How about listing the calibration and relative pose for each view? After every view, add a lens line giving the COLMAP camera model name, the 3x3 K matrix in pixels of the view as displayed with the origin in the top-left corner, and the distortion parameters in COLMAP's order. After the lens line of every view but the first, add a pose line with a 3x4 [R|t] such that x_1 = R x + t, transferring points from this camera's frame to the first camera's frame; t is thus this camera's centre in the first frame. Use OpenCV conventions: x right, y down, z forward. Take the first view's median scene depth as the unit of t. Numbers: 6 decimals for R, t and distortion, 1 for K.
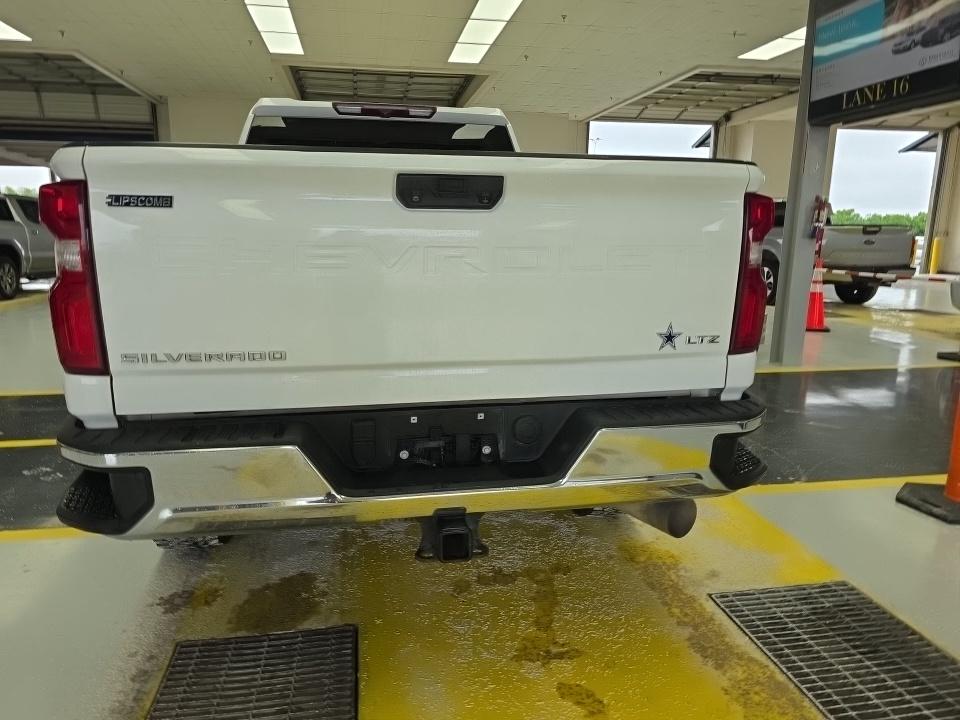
lens RADIAL K [[642.1, 0, 476.0], [0, 642.1, 362.3], [0, 0, 1]] dist [0.040002, -0.026853]
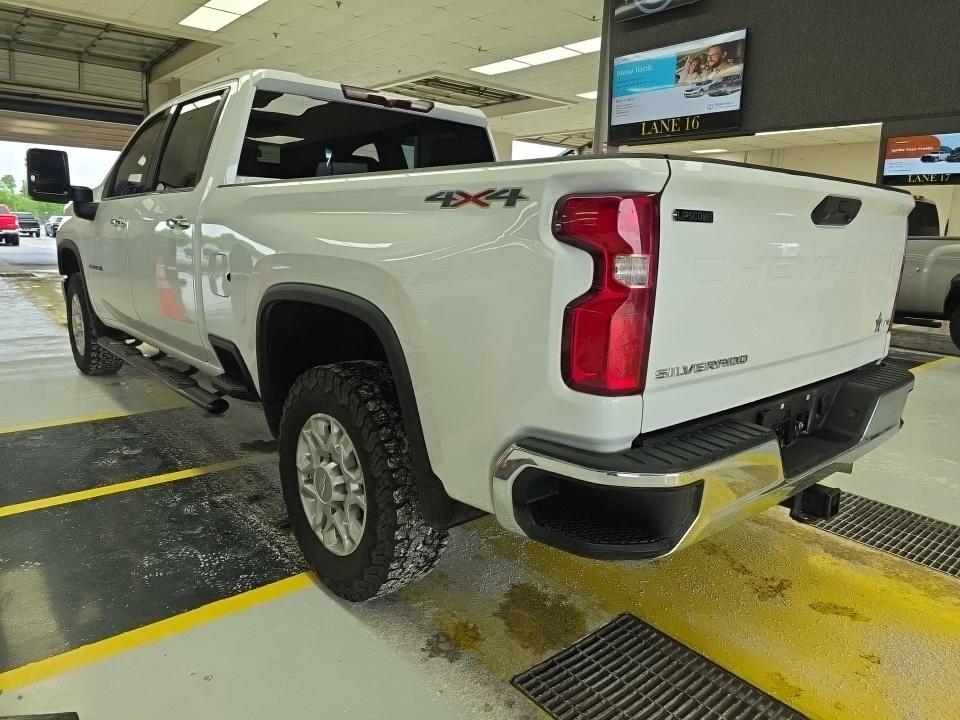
lens RADIAL K [[642.1, 0, 487.0], [0, 642.1, 354.0], [0, 0, 1]] dist [0.040002, -0.026853]
pose [[0.858692, -0.079749, 0.506249, -0.530132], [0.076778, 0.996689, 0.026778, -0.035116], [-0.506708, 0.015874, 0.861972, 0.123256]]
